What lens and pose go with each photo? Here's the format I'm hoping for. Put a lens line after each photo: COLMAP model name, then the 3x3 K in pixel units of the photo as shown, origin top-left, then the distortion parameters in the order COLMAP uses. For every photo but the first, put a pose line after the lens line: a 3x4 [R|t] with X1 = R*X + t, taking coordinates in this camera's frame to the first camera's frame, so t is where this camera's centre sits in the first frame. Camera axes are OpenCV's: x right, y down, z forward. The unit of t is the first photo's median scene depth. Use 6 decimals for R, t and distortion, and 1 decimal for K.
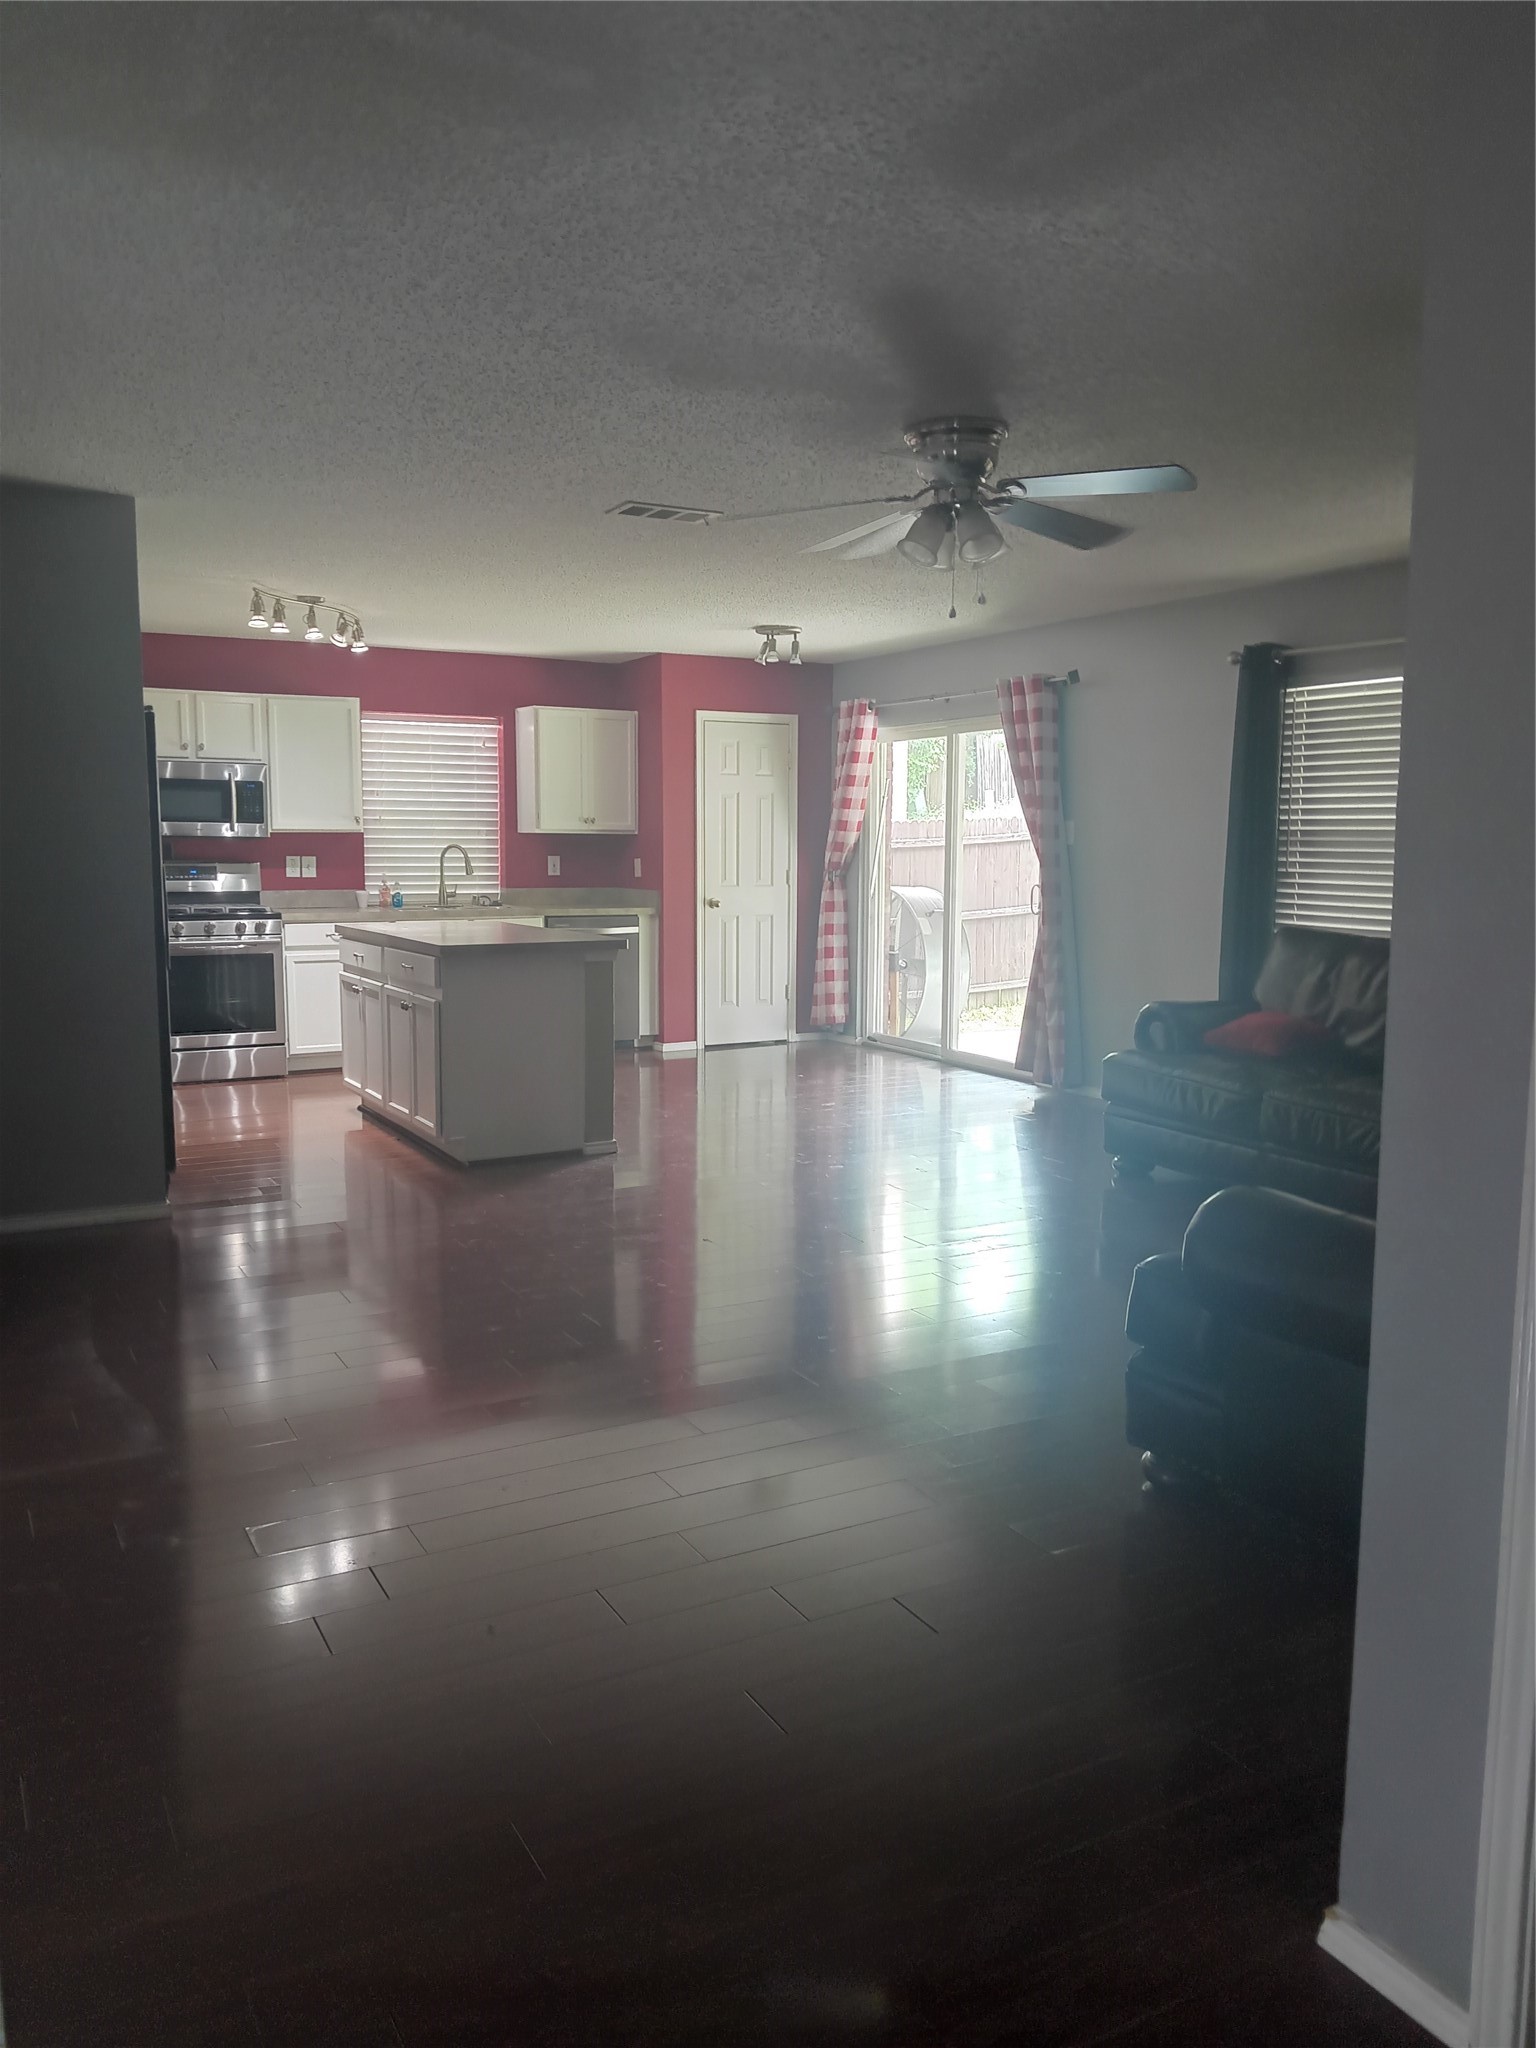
lens RADIAL K [[1532.0, 0, 773.7], [0, 1532.0, 1029.7], [0, 0, 1]] dist [0.028960, -0.024294]
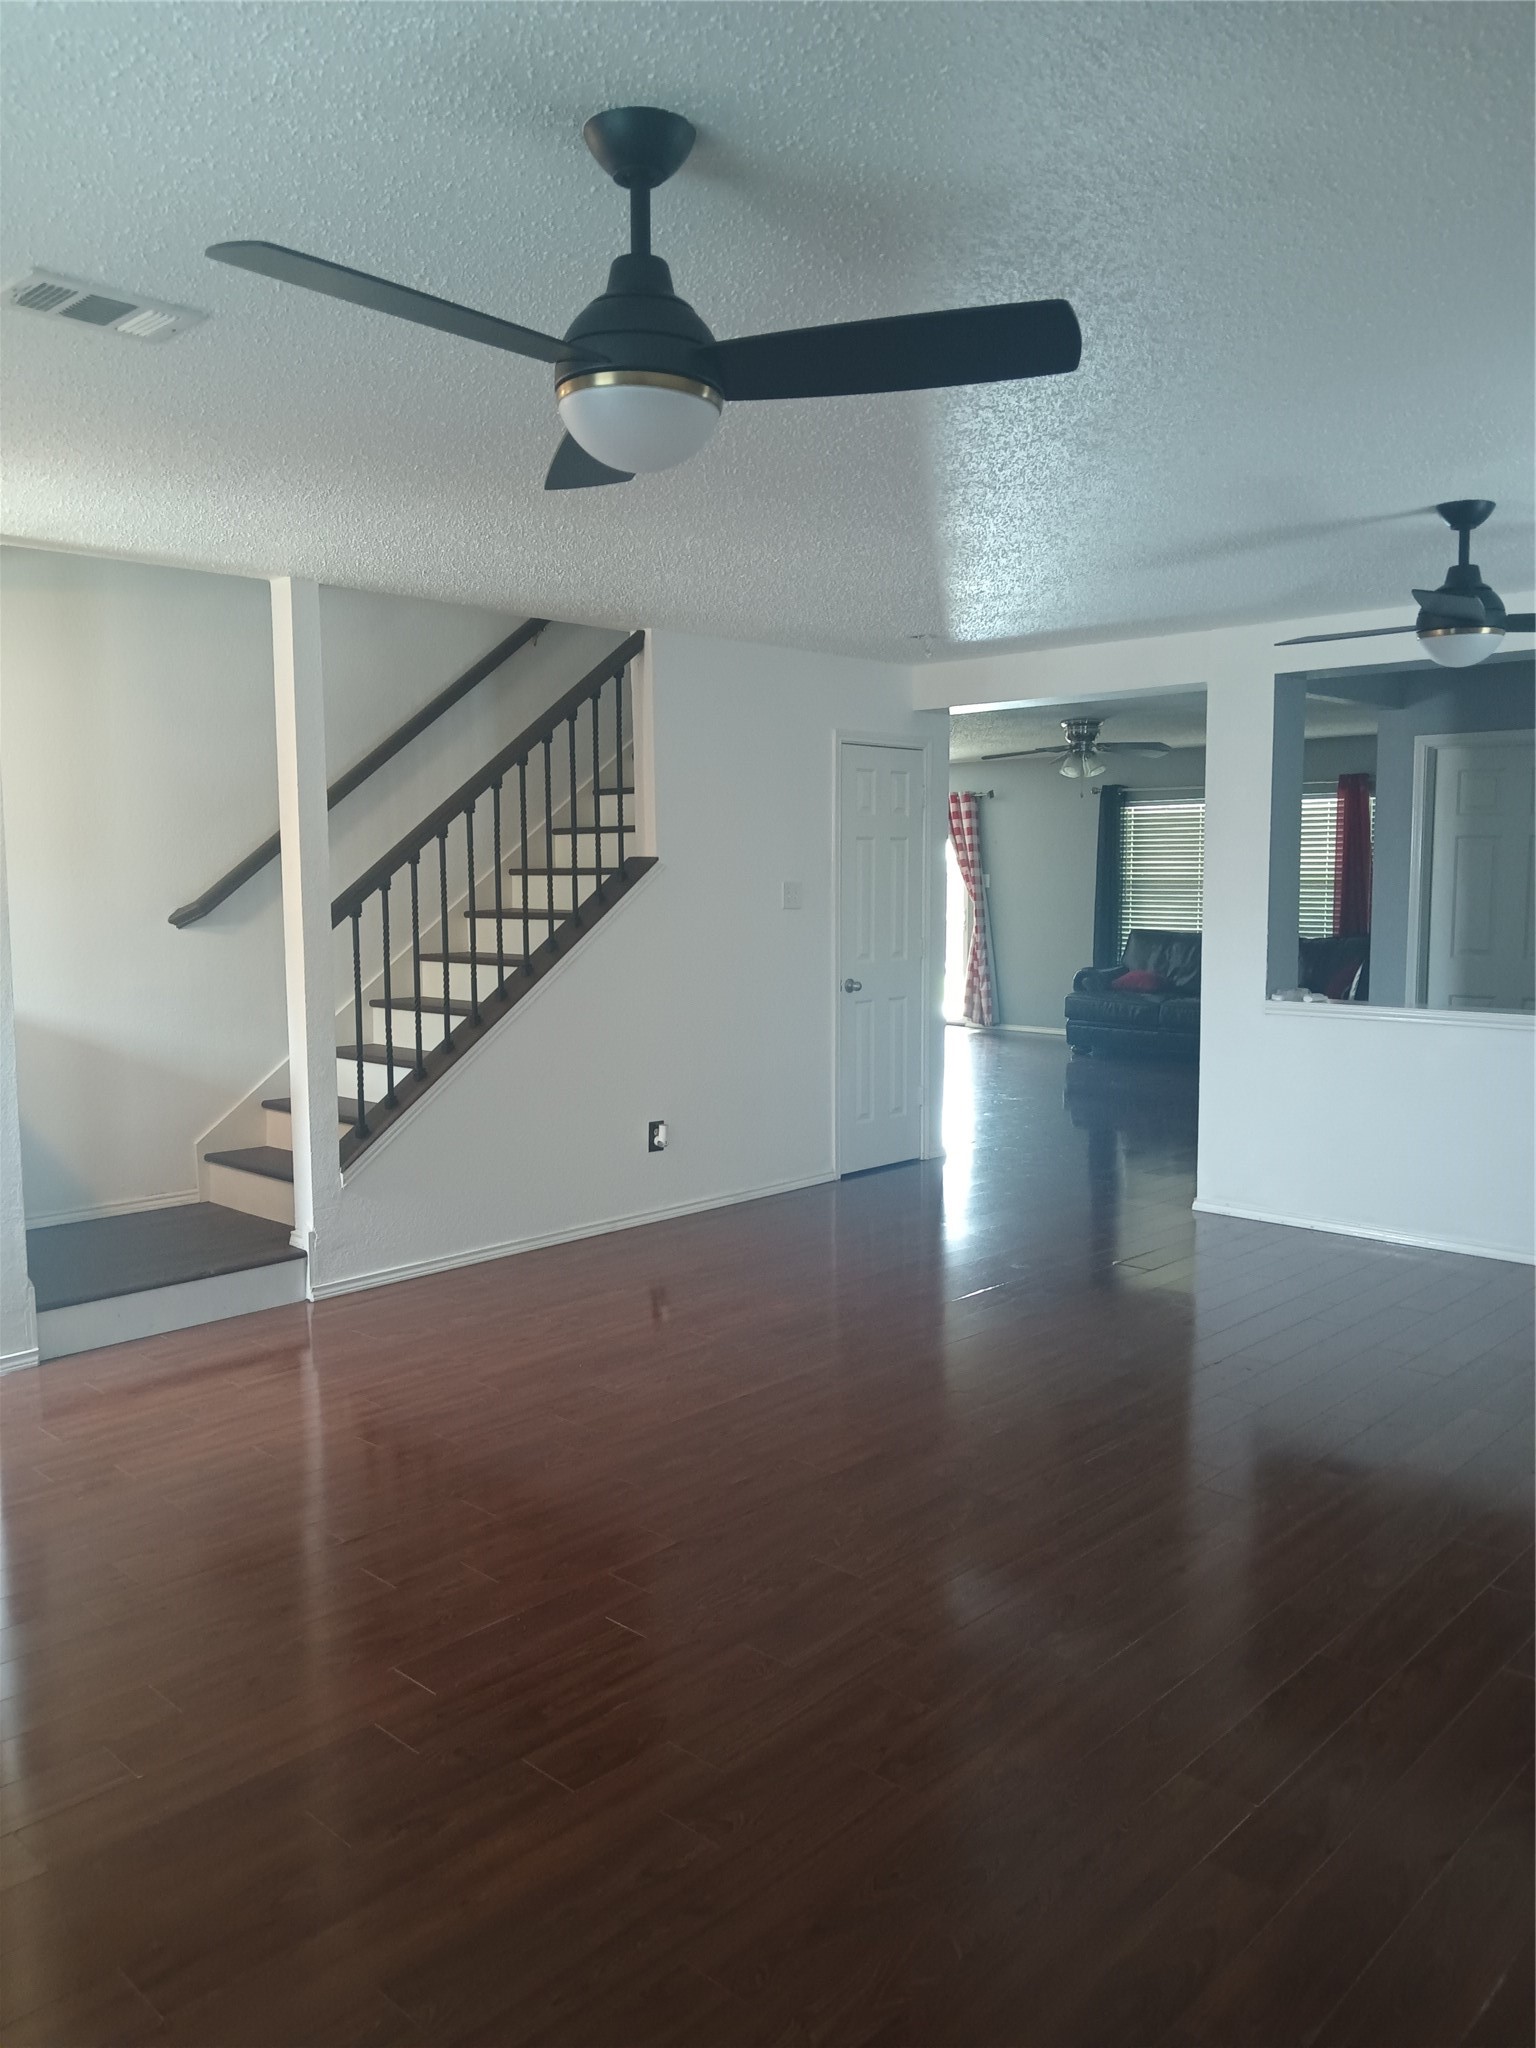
lens RADIAL K [[1532.0, 0, 764.4], [0, 1532.0, 1026.6], [0, 0, 1]] dist [0.028960, -0.024294]
pose [[0.957728, -0.035963, 0.285417, -0.571664], [0.043242, 0.998879, -0.019240, 0.062622], [-0.284406, 0.030769, 0.958210, -0.621207]]
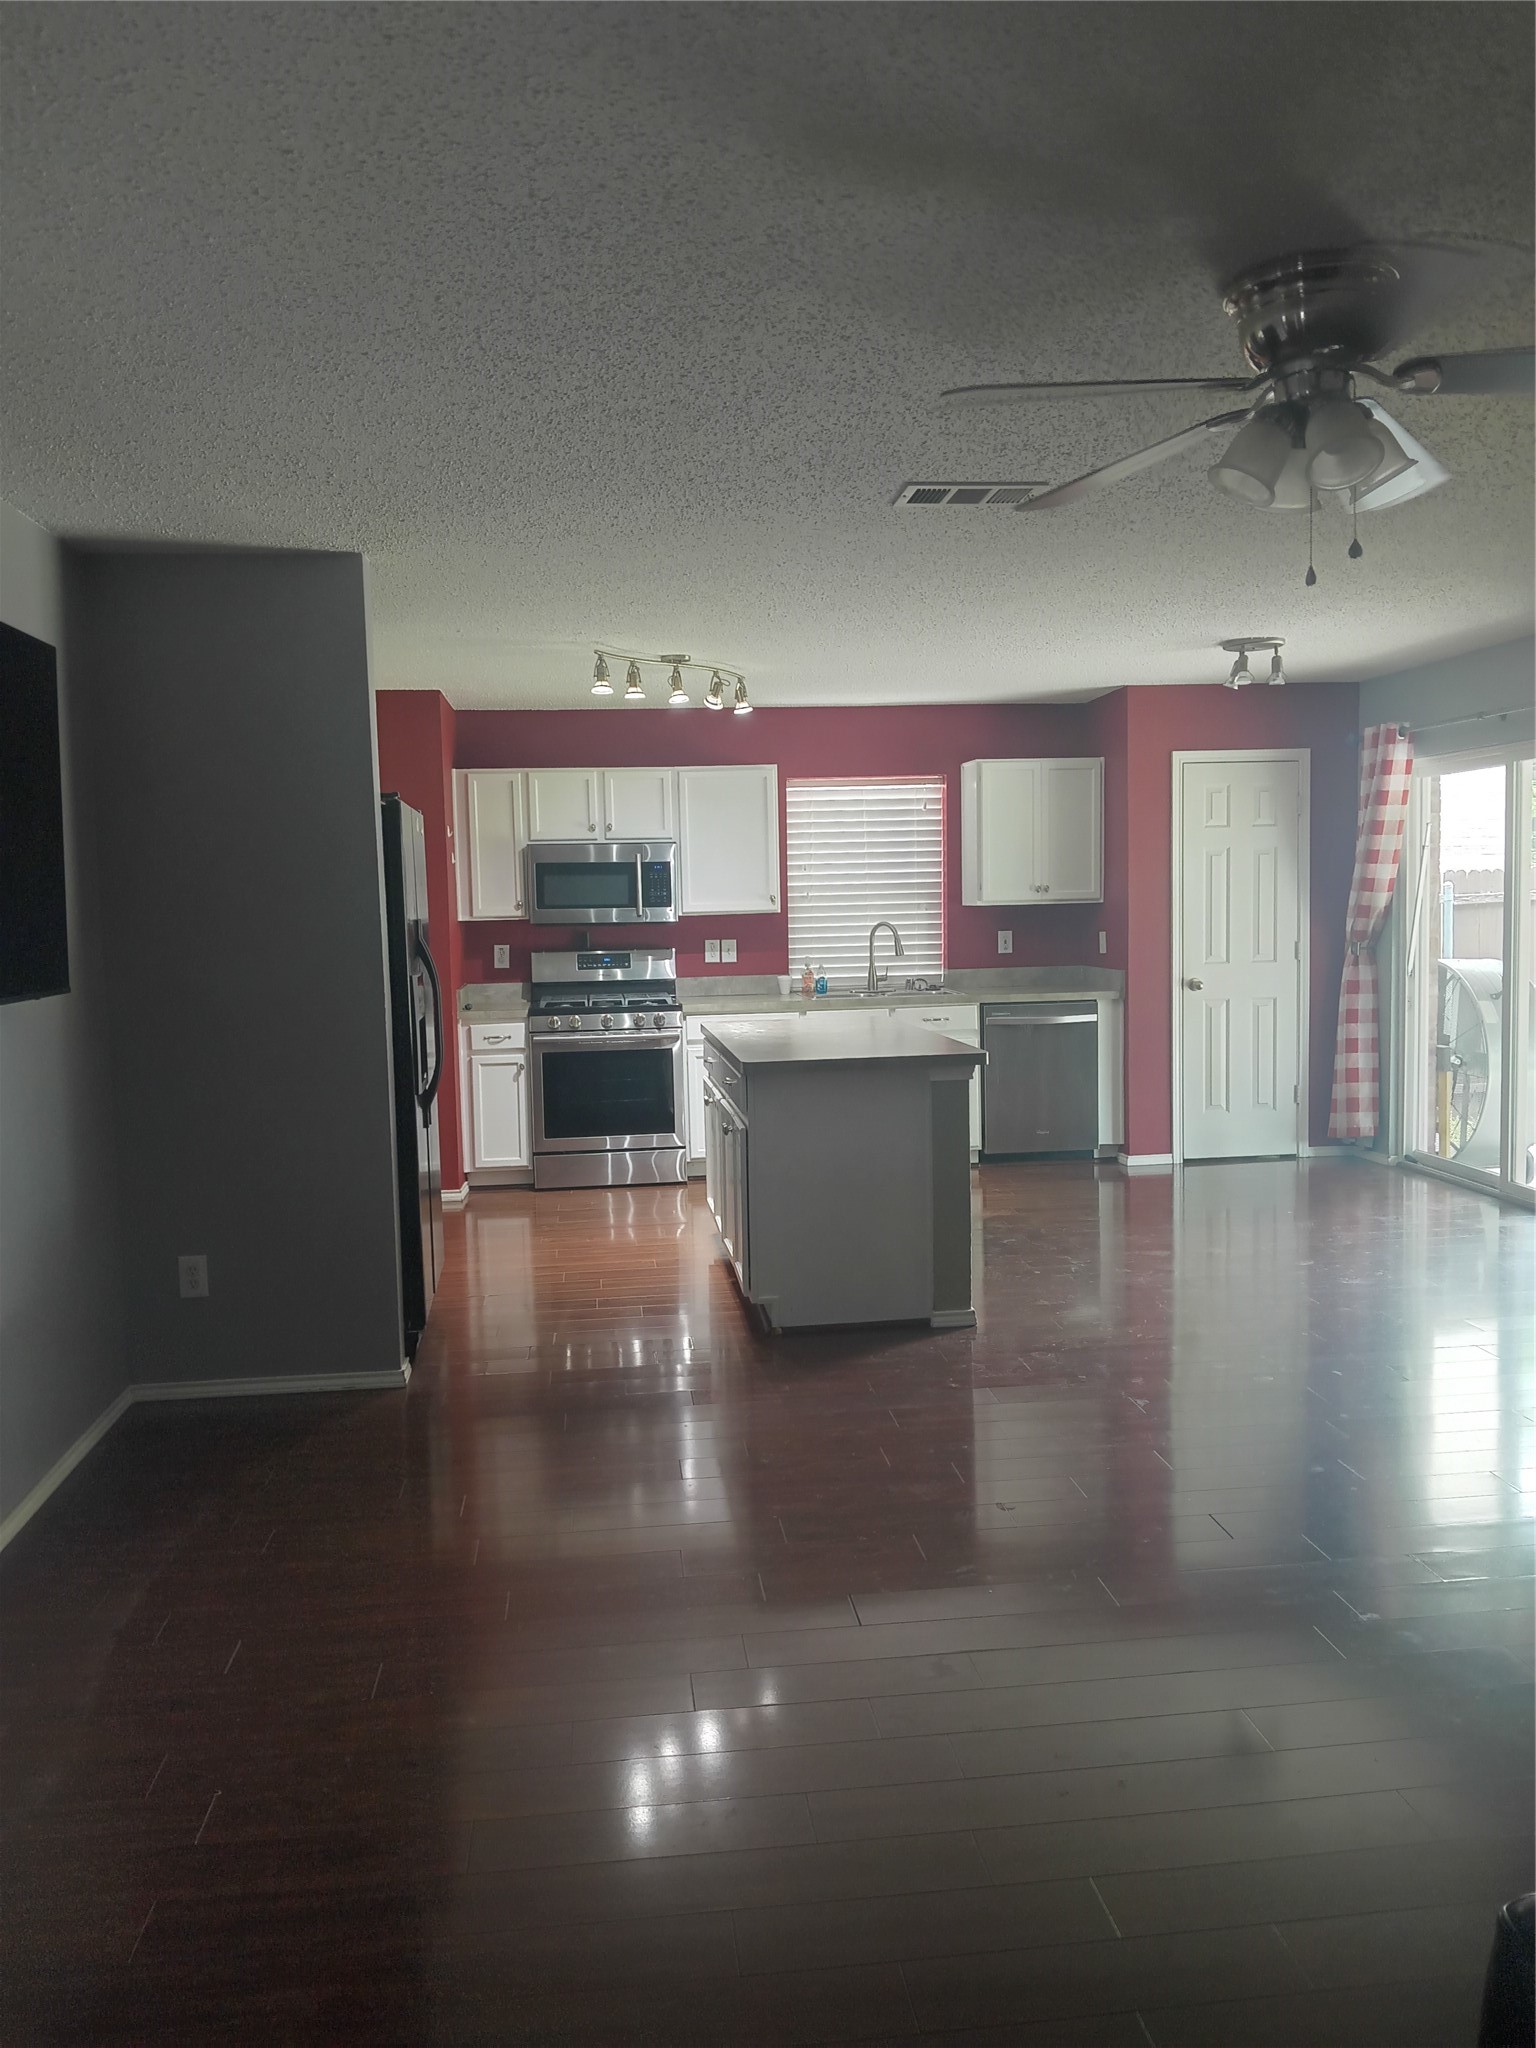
lens RADIAL K [[1532.0, 0, 758.1], [0, 1532.0, 1014.9], [0, 0, 1]] dist [0.028960, -0.024294]
pose [[0.917059, 0.001970, -0.398747, 0.074869], [-0.020208, 0.998932, -0.041539, -0.028419], [0.398239, 0.046152, 0.916120, 0.161940]]
